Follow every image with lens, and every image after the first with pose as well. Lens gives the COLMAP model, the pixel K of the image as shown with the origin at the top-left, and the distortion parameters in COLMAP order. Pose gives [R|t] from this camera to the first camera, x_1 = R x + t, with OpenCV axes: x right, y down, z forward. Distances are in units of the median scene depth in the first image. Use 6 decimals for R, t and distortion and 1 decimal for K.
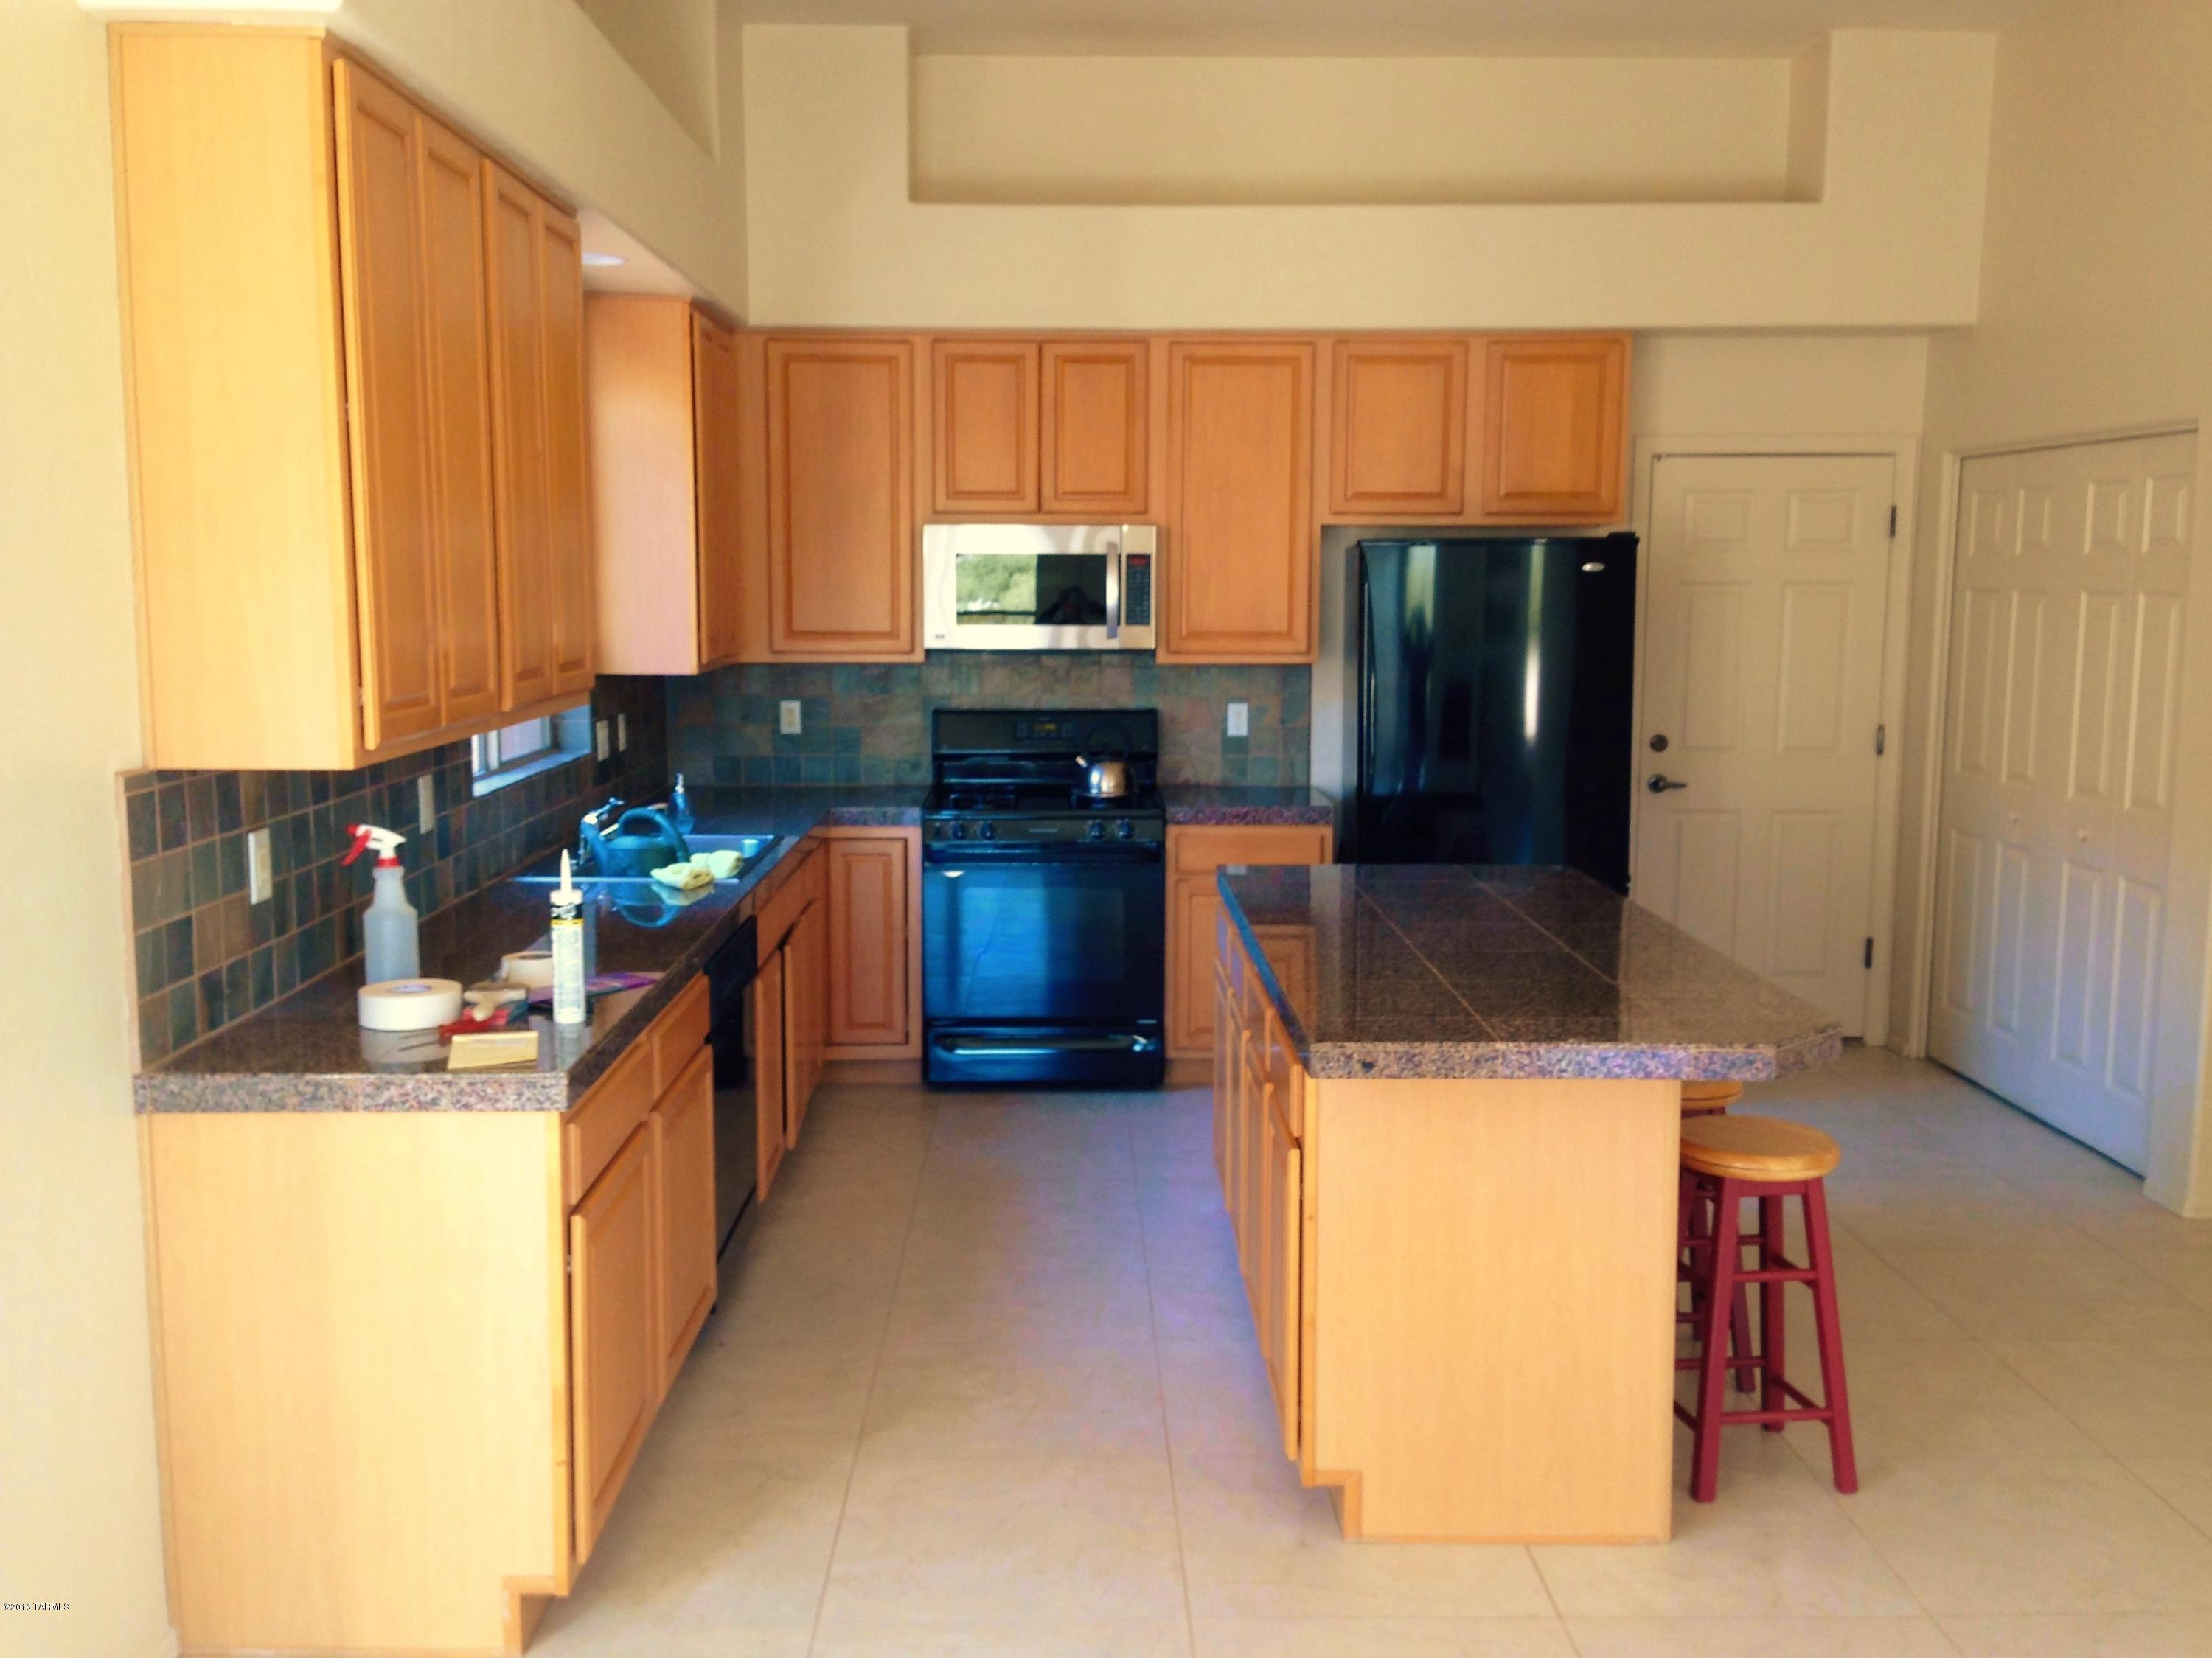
lens RADIAL K [[1998.0, 0, 1105.9], [0, 1998.0, 792.1], [0, 0, 1]] dist [0.061423, -0.008742]
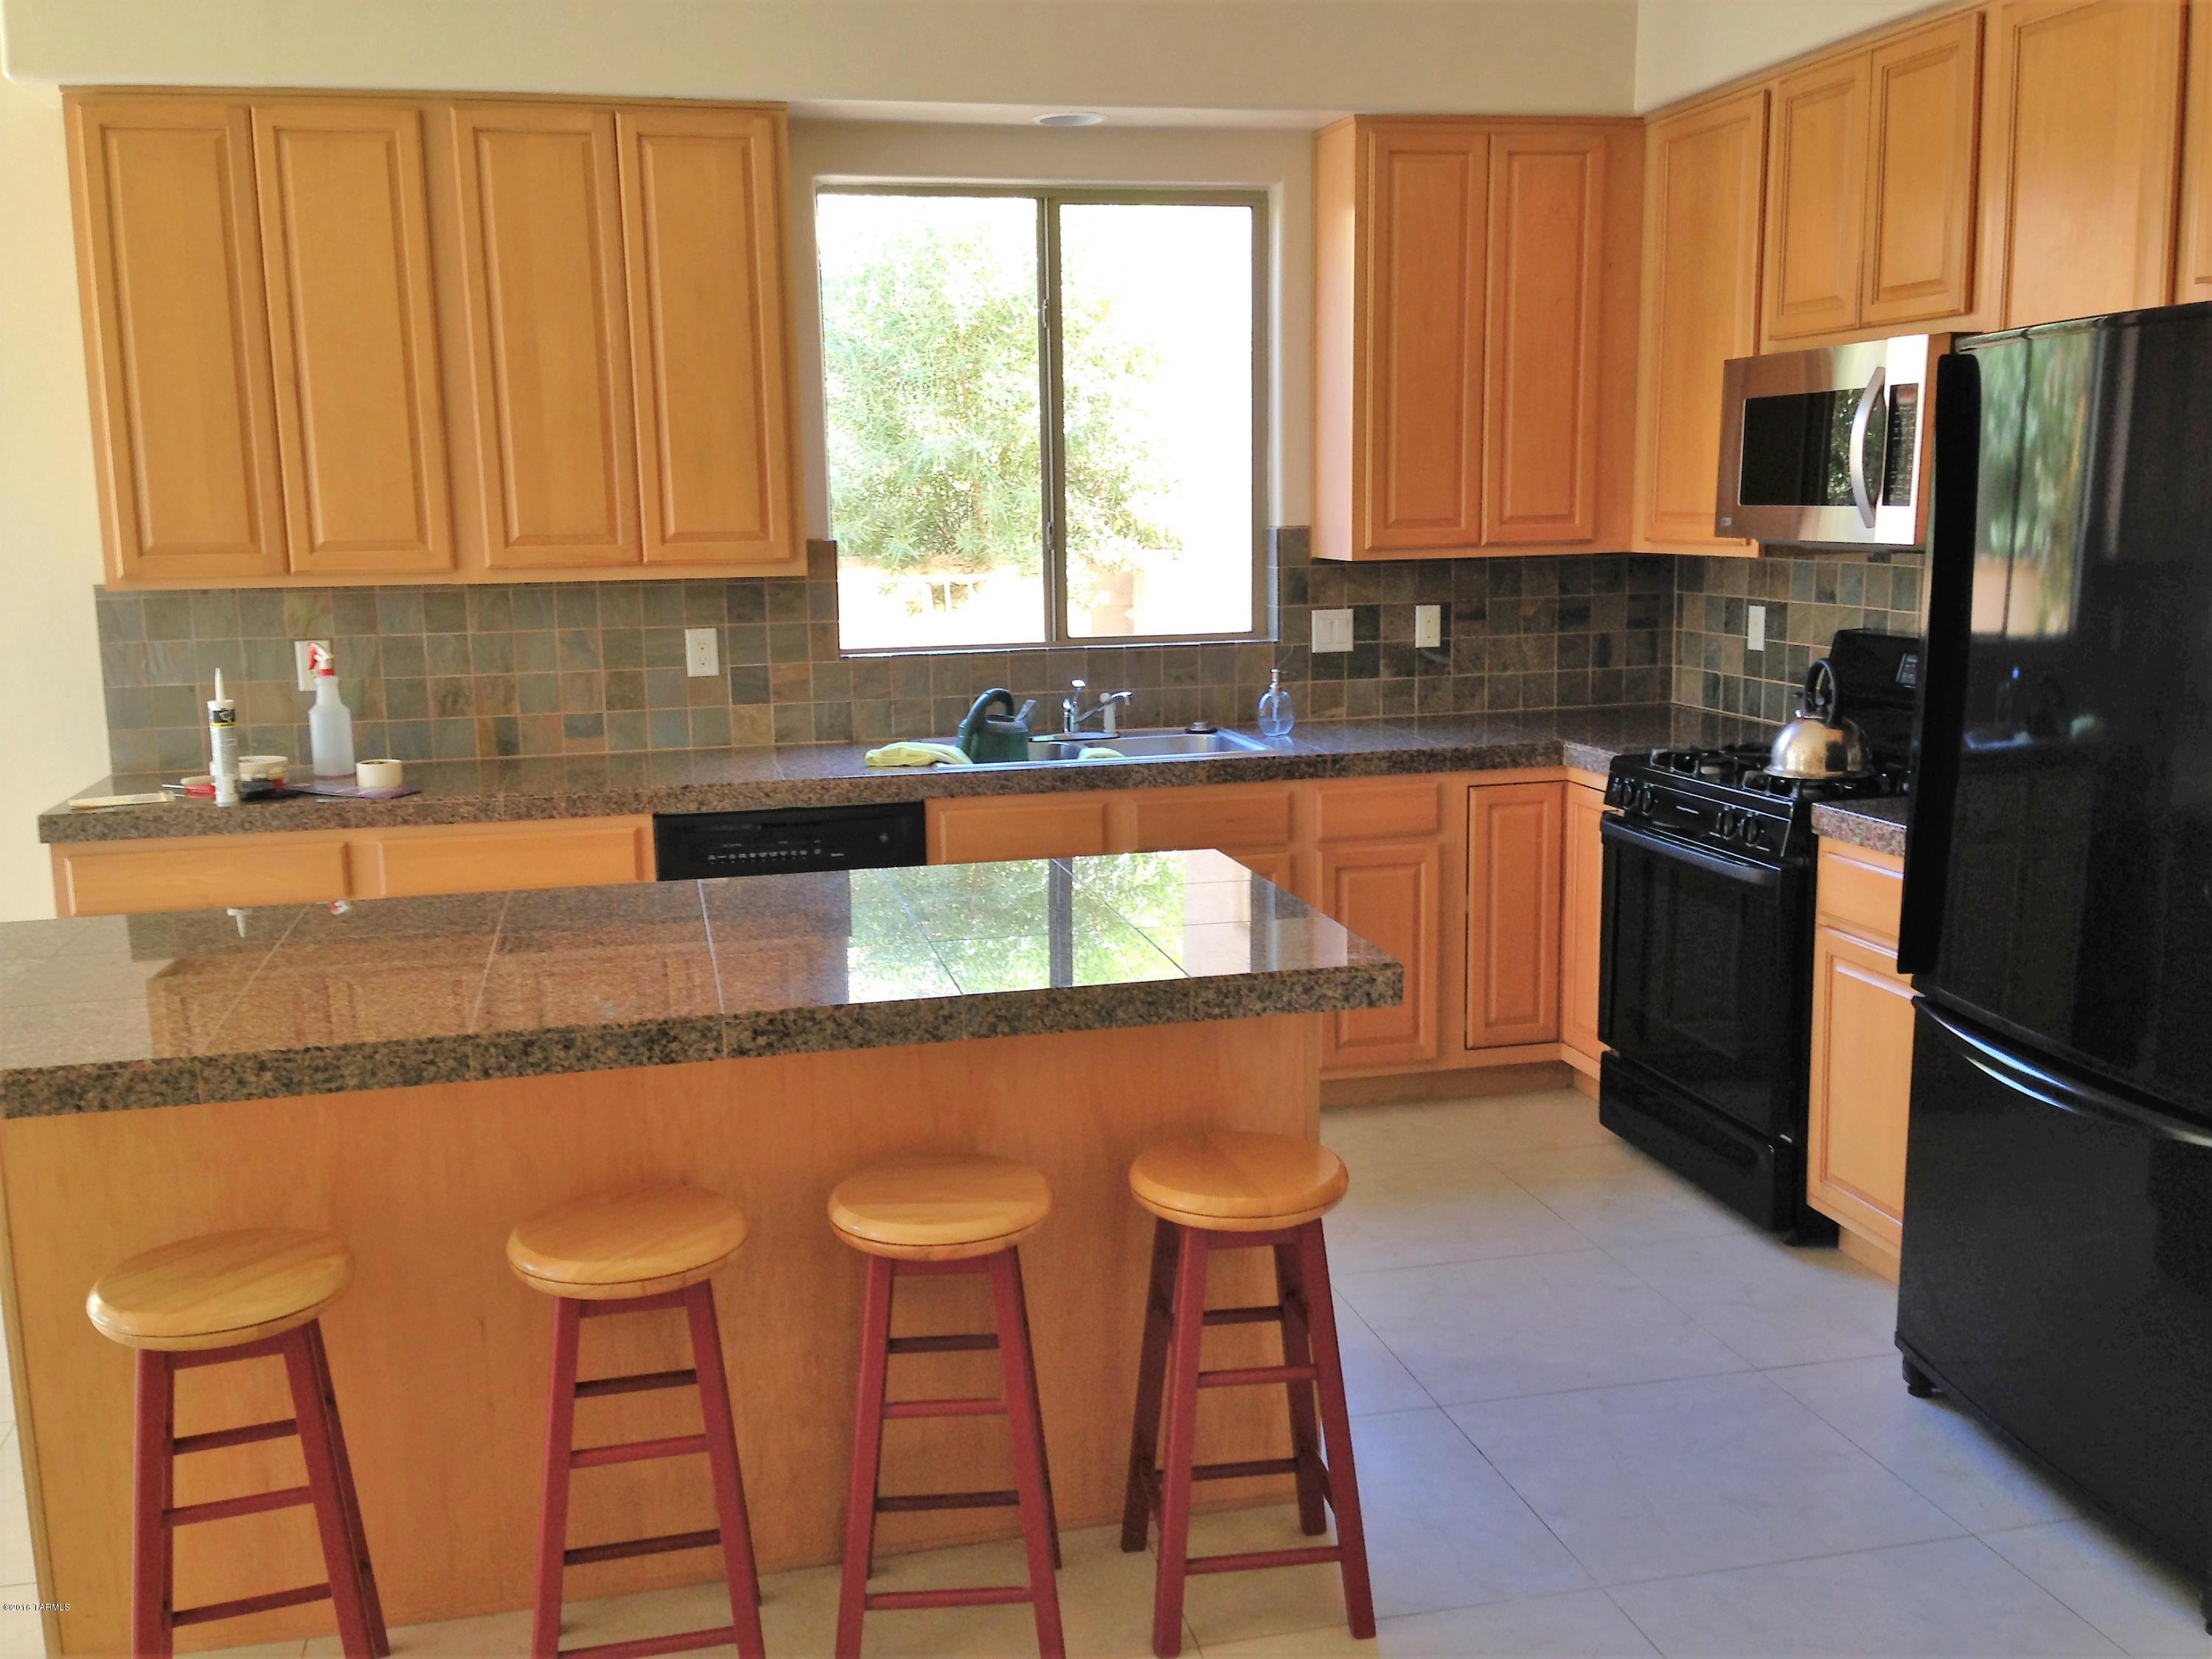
lens RADIAL K [[2066.1, 0, 1106.0], [0, 2066.1, 829.5], [0, 0, 1]] dist [0.088620, -0.015649]
pose [[0.208647, 0.152558, -0.966019, 0.594157], [-0.087428, 0.986713, 0.136943, -0.052428], [0.974075, 0.055884, 0.219212, 0.633077]]
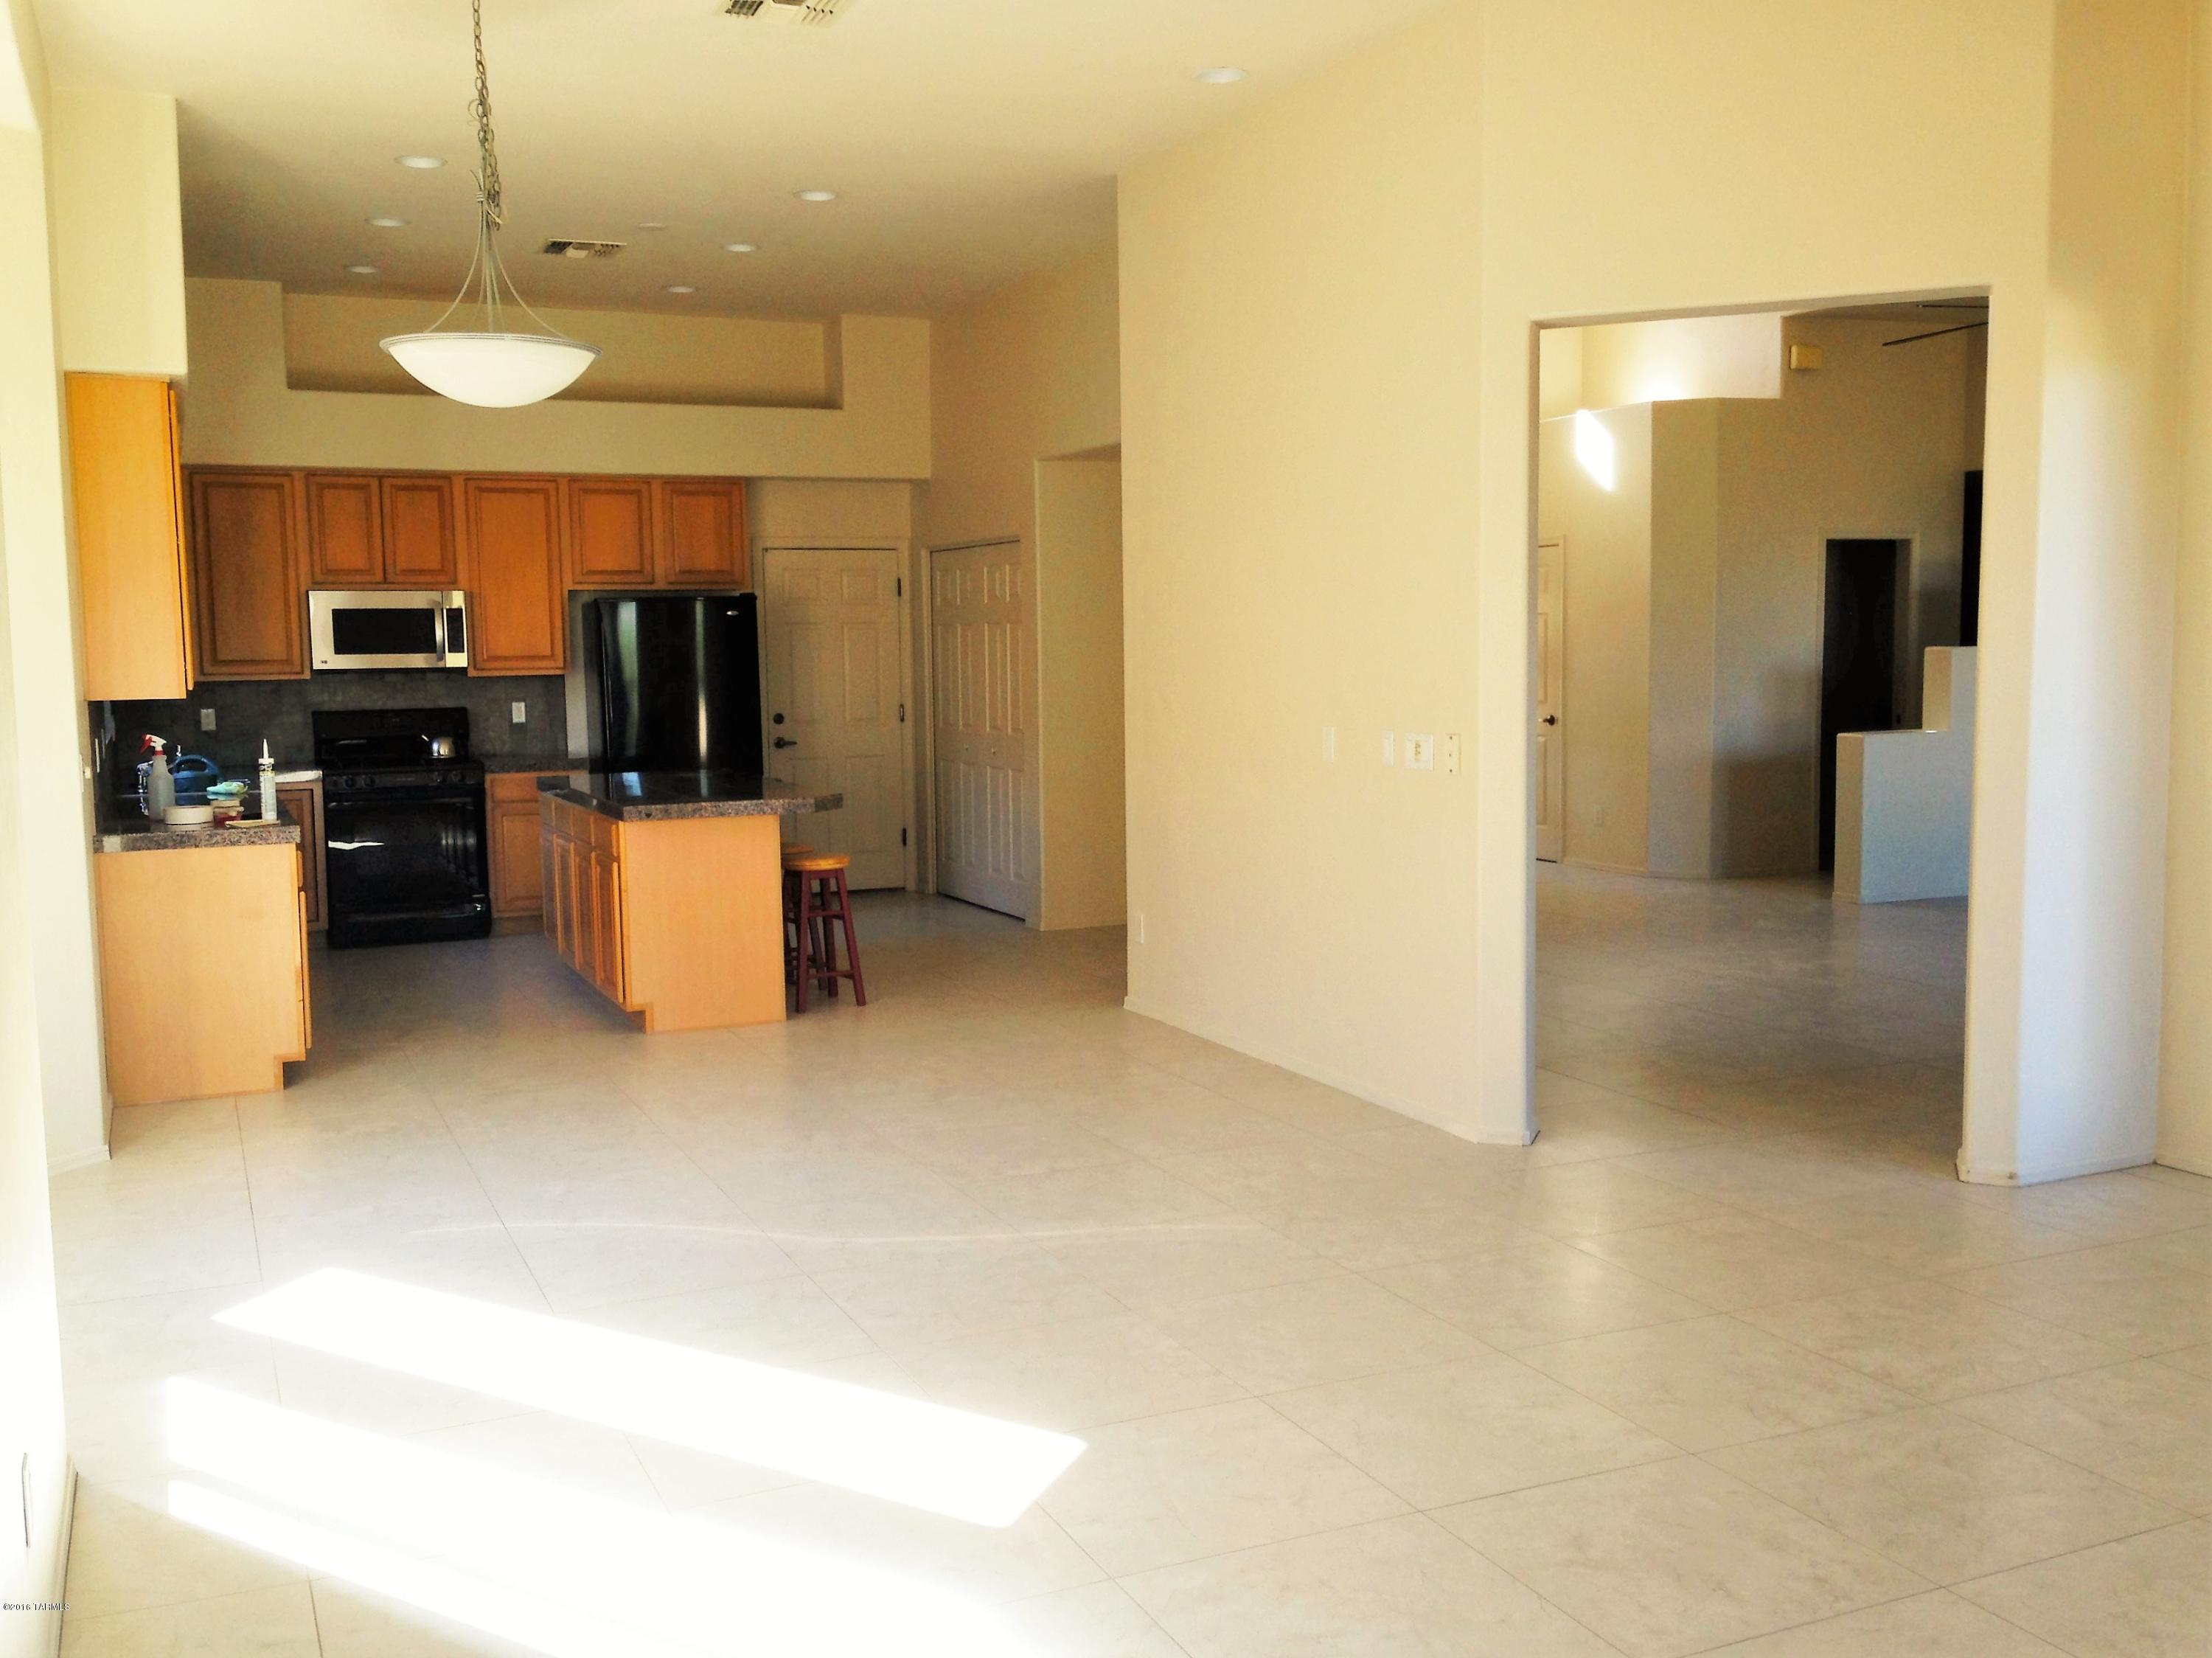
lens RADIAL K [[2066.4, 0, 1106.0], [0, 2066.4, 829.0], [0, 0, 1]] dist [0.088620, -0.015649]
pose [[0.917302, -0.055657, 0.394284, -0.175035], [0.063605, 0.997950, -0.007106, 0.104630], [-0.393080, 0.031597, 0.918961, -0.752938]]
